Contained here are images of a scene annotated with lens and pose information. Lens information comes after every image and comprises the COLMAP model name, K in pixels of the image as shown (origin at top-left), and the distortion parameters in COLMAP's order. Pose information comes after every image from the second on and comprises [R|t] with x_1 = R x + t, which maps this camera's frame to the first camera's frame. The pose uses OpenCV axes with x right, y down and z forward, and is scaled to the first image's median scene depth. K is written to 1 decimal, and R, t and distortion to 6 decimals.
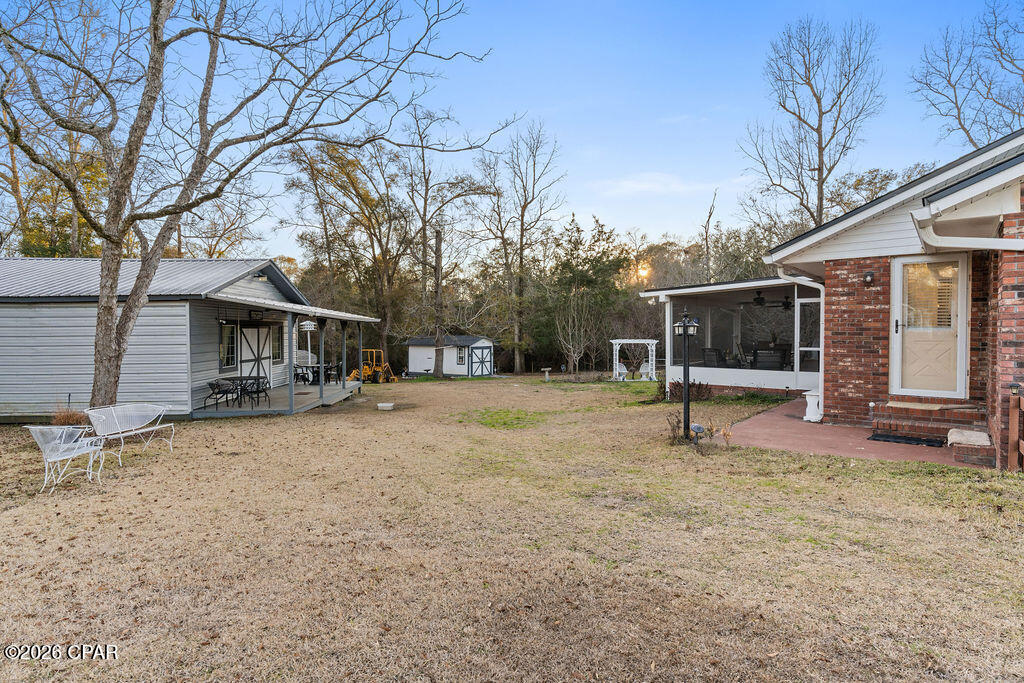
lens RADIAL K [[538.0, 0, 512.8], [0, 538.0, 342.5], [0, 0, 1]] dist [0.002418, 0.000945]
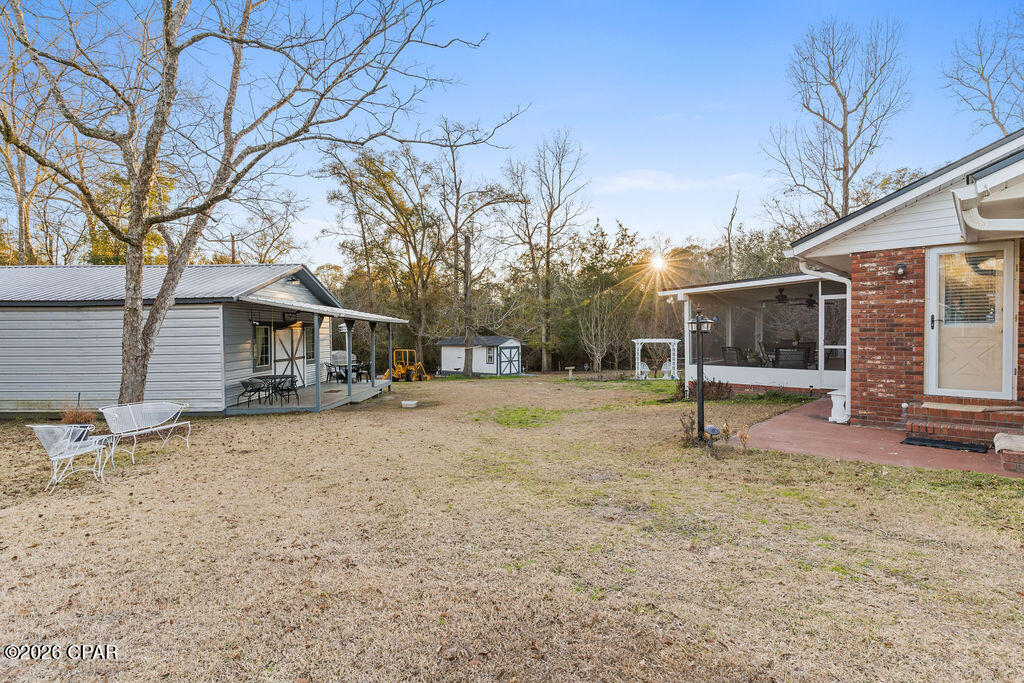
lens RADIAL K [[503.6, 0, 511.7], [0, 503.6, 342.3], [0, 0, 1]] dist [0.010100, -0.002016]
pose [[0.997858, -0.004264, -0.065281, 0.034634], [0.004162, 0.999990, -0.001712, 0.003261], [0.065288, 0.001437, 0.997865, 0.062422]]
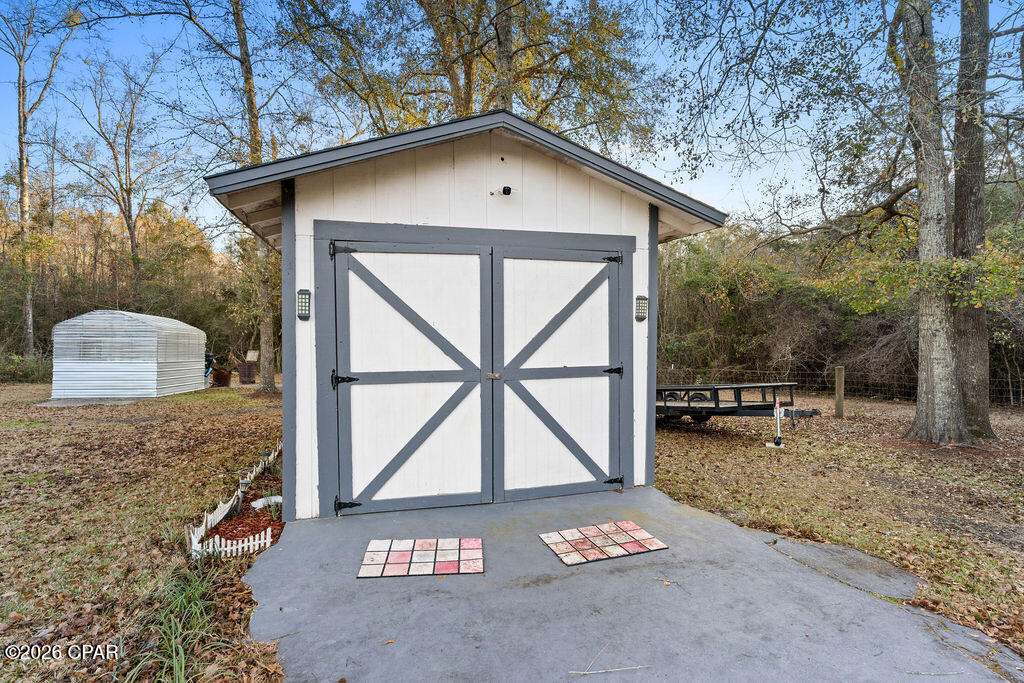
lens RADIAL K [[503.6, 0, 511.5], [0, 503.6, 341.1], [0, 0, 1]] dist [0.010100, -0.002016]
pose [[0.759714, 0.014792, -0.650089, 0.041327], [-0.014519, 0.999878, 0.005783, 0.098419], [0.650095, 0.005045, 0.759836, 3.180570]]
